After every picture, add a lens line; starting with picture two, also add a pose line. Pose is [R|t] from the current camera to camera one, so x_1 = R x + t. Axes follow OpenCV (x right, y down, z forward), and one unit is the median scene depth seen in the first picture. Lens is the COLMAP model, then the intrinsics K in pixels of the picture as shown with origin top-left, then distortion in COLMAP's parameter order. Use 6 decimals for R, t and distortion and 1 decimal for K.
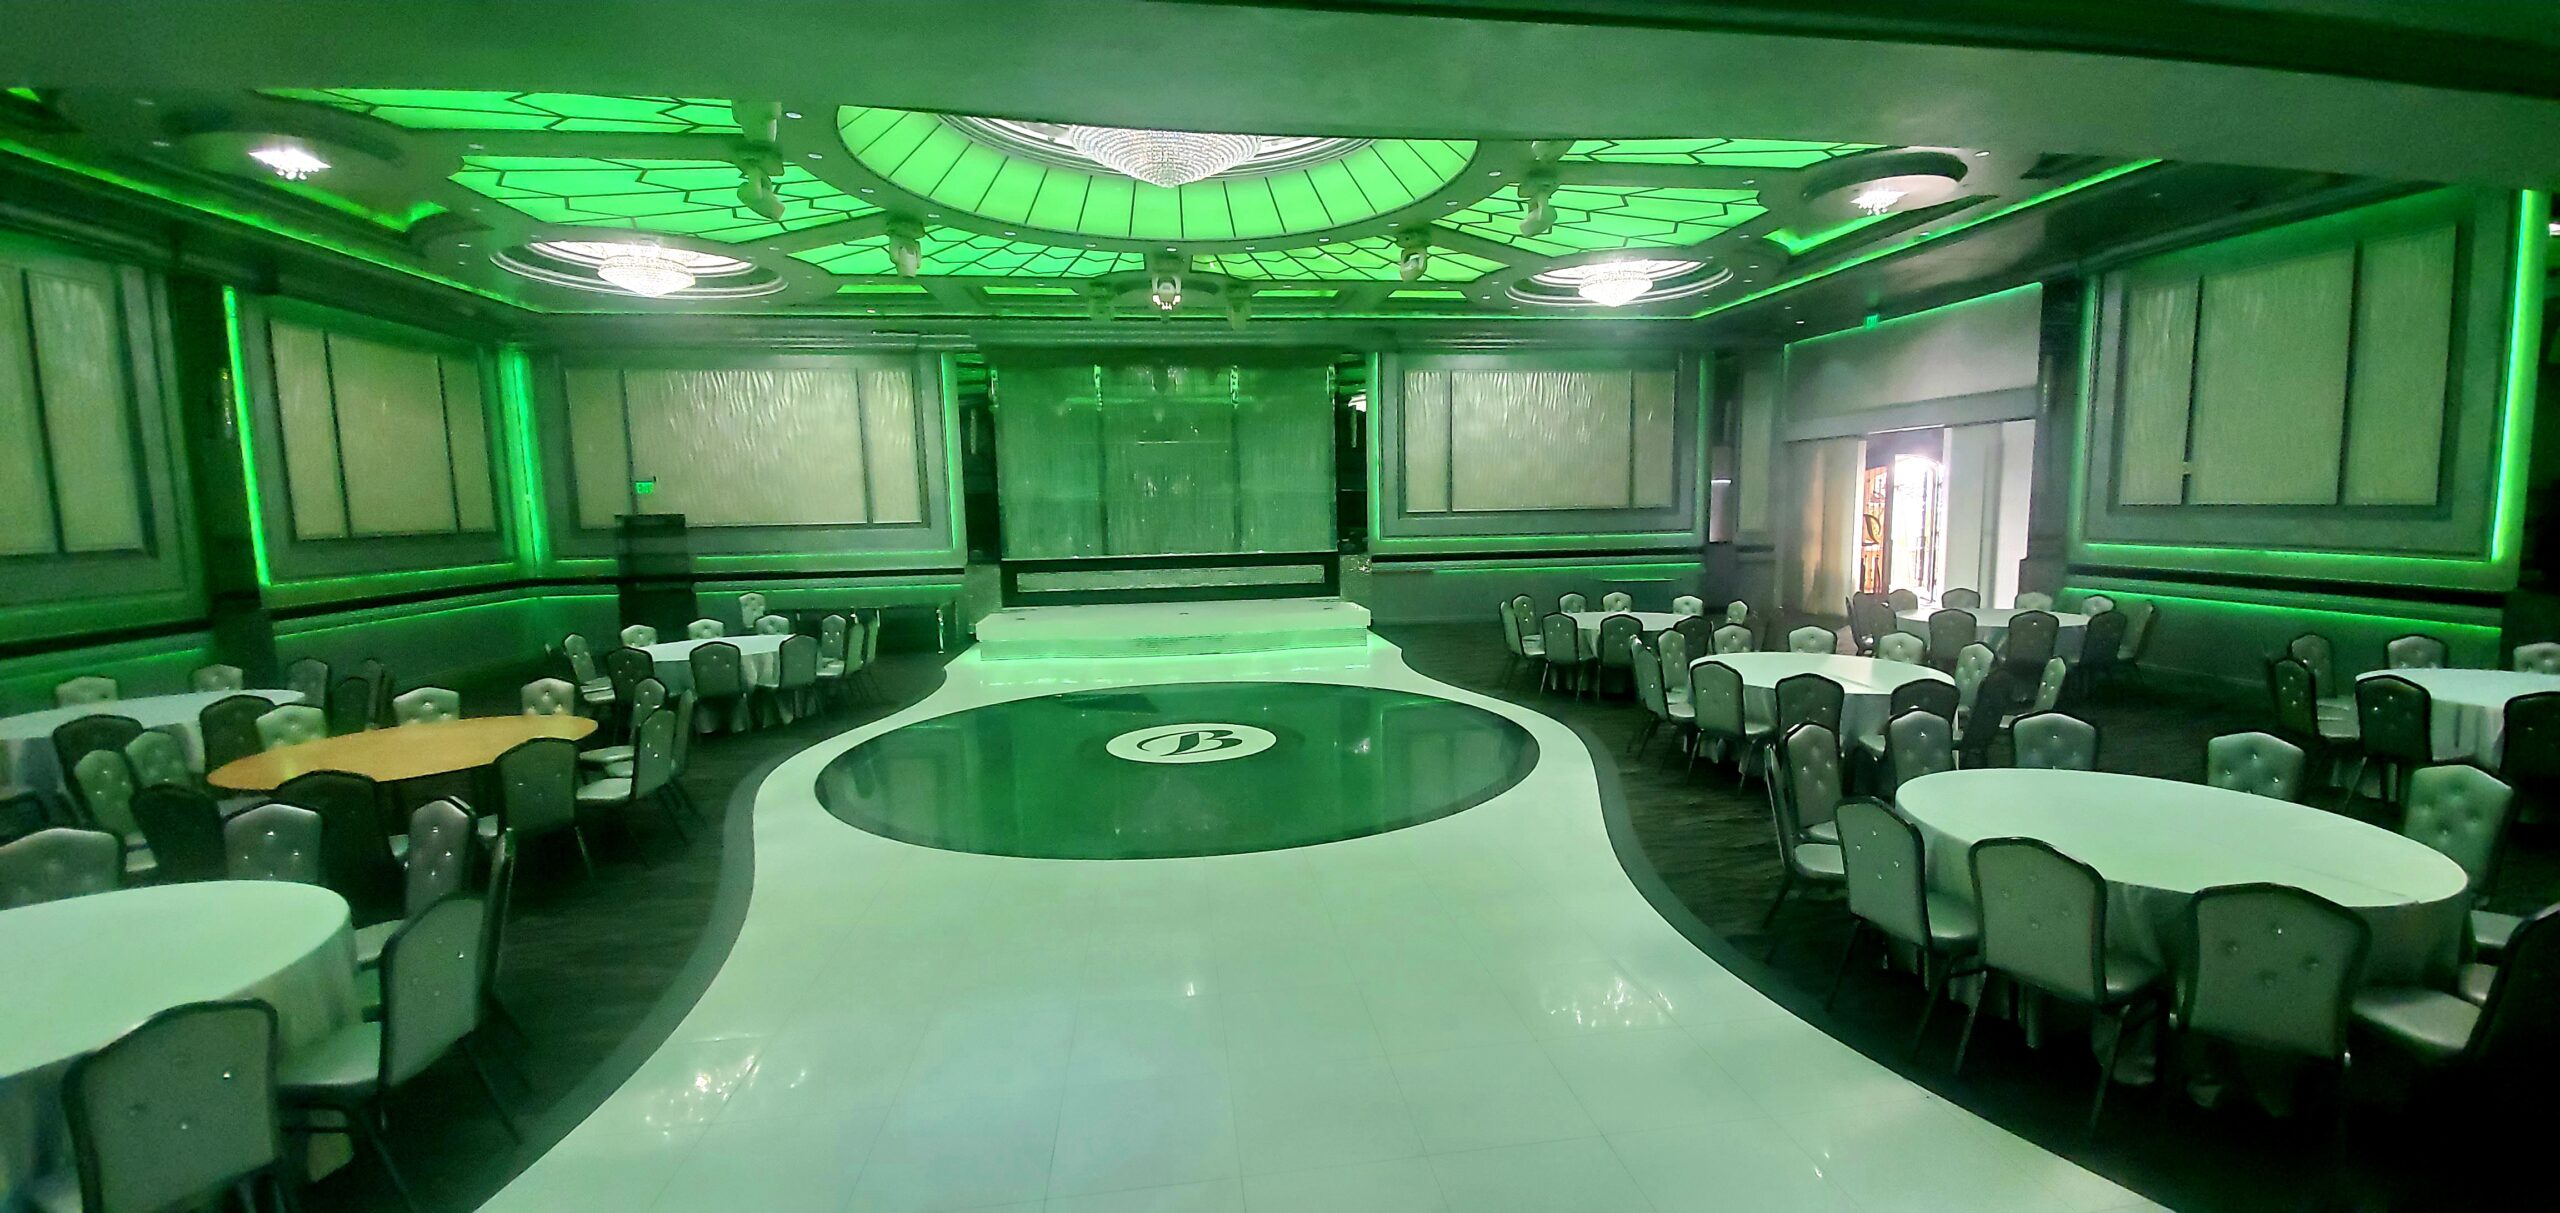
lens RADIAL K [[1013.6, 0, 1320.9], [0, 1013.6, 609.3], [0, 0, 1]] dist [0.001553, -0.015165]
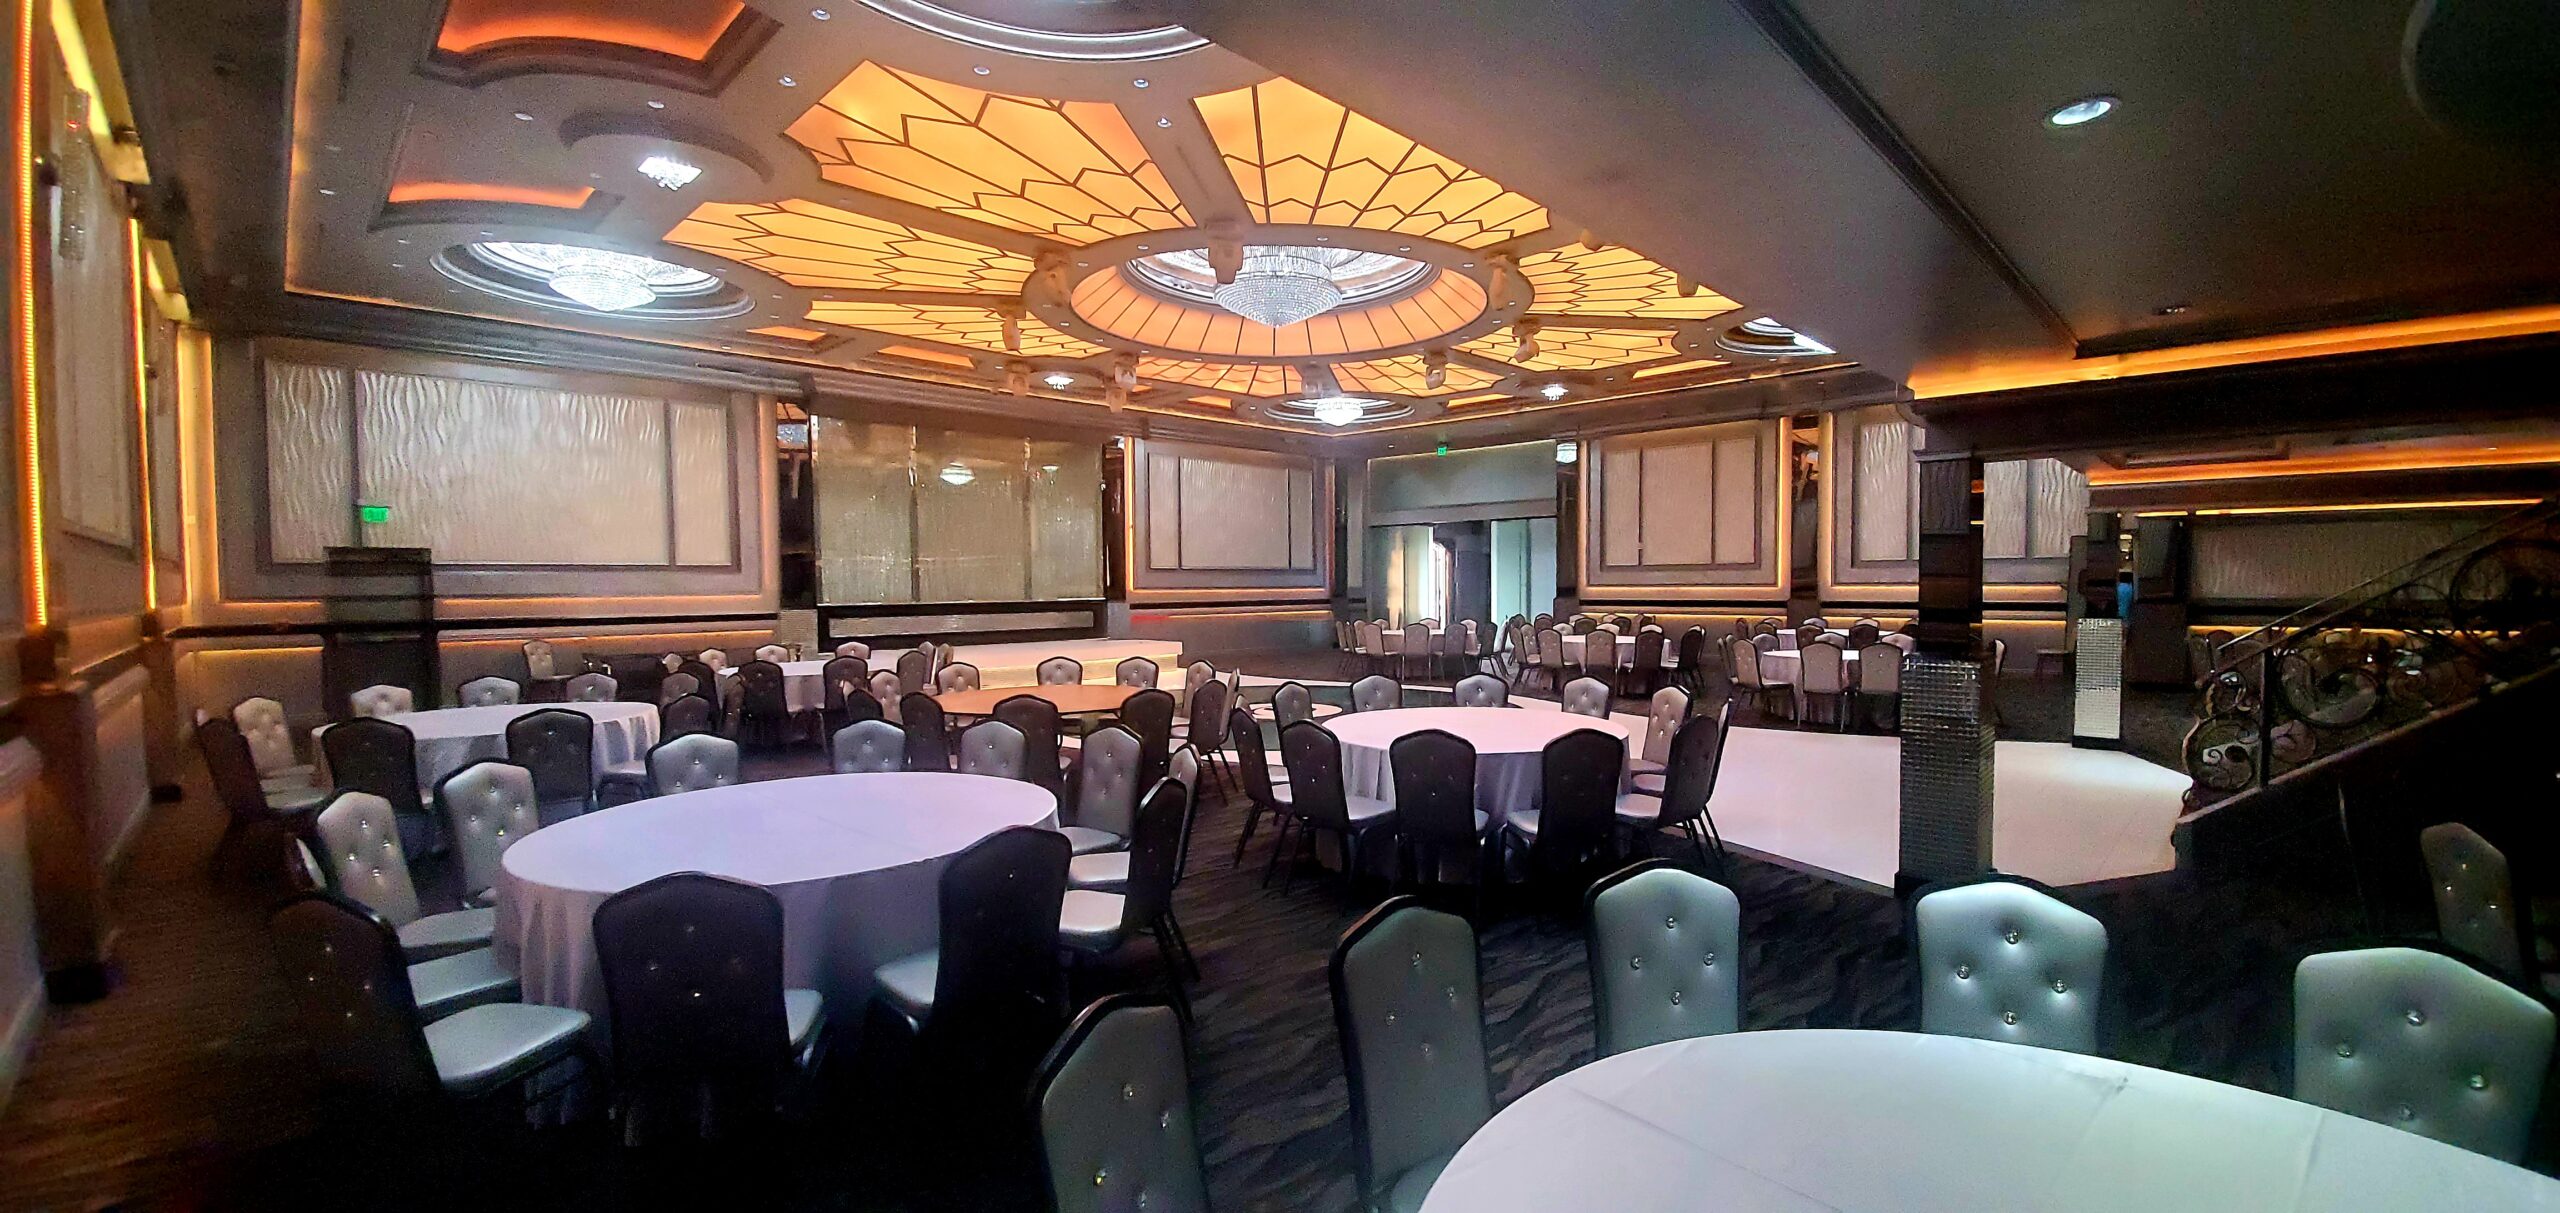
lens RADIAL K [[1013.6, 0, 1320.9], [0, 1013.6, 609.3], [0, 0, 1]] dist [0.001553, -0.015165]
pose [[0.791118, -0.002956, 0.611656, -0.555470], [0.056362, 0.996086, -0.068086, 0.053138], [-0.609061, 0.088338, 0.788189, -0.094232]]
